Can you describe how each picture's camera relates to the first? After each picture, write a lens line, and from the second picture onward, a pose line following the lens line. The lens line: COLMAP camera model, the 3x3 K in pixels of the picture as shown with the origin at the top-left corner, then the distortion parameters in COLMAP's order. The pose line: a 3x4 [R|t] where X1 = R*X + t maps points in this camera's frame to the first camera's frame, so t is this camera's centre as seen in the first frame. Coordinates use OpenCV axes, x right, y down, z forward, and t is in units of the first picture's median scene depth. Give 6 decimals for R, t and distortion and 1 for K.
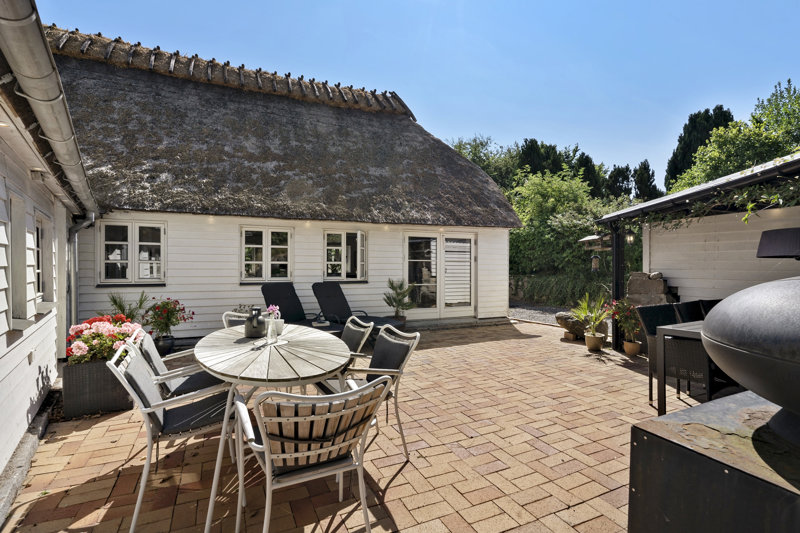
lens RADIAL K [[379.0, 0, 394.0], [0, 379.0, 266.0], [0, 0, 1]] dist [-0.002321, -0.001378]
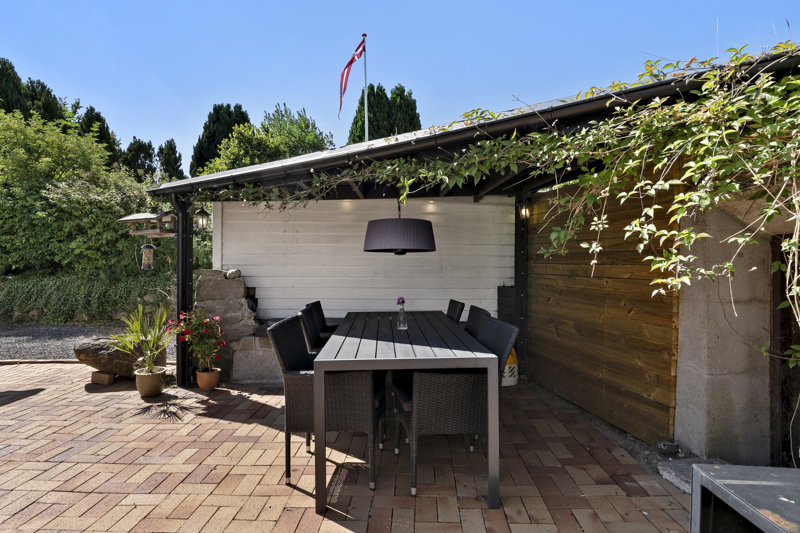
lens RADIAL K [[432.8, 0, 399.6], [0, 432.8, 261.7], [0, 0, 1]] dist [0.003903, 0.000649]
pose [[0.455788, 0.001811, 0.890087, 0.037732], [-0.000460, 0.999998, -0.001799, 0.001211], [-0.890088, 0.000411, 0.455788, 0.148943]]
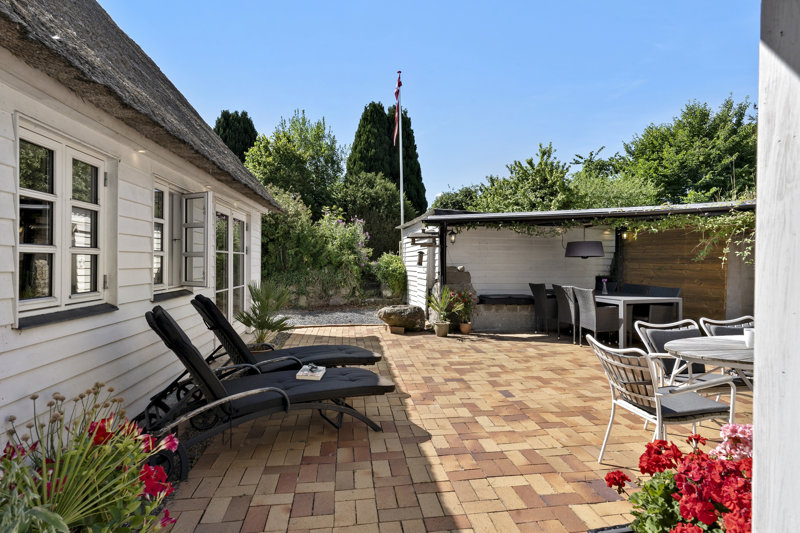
lens RADIAL K [[432.8, 0, 401.1], [0, 432.8, 263.1], [0, 0, 1]] dist [0.003903, 0.000649]
pose [[0.298723, -0.005796, 0.954322, -0.350303], [-0.004804, 0.999960, 0.007576, -0.001246], [-0.954328, -0.006848, 0.298683, 0.354975]]
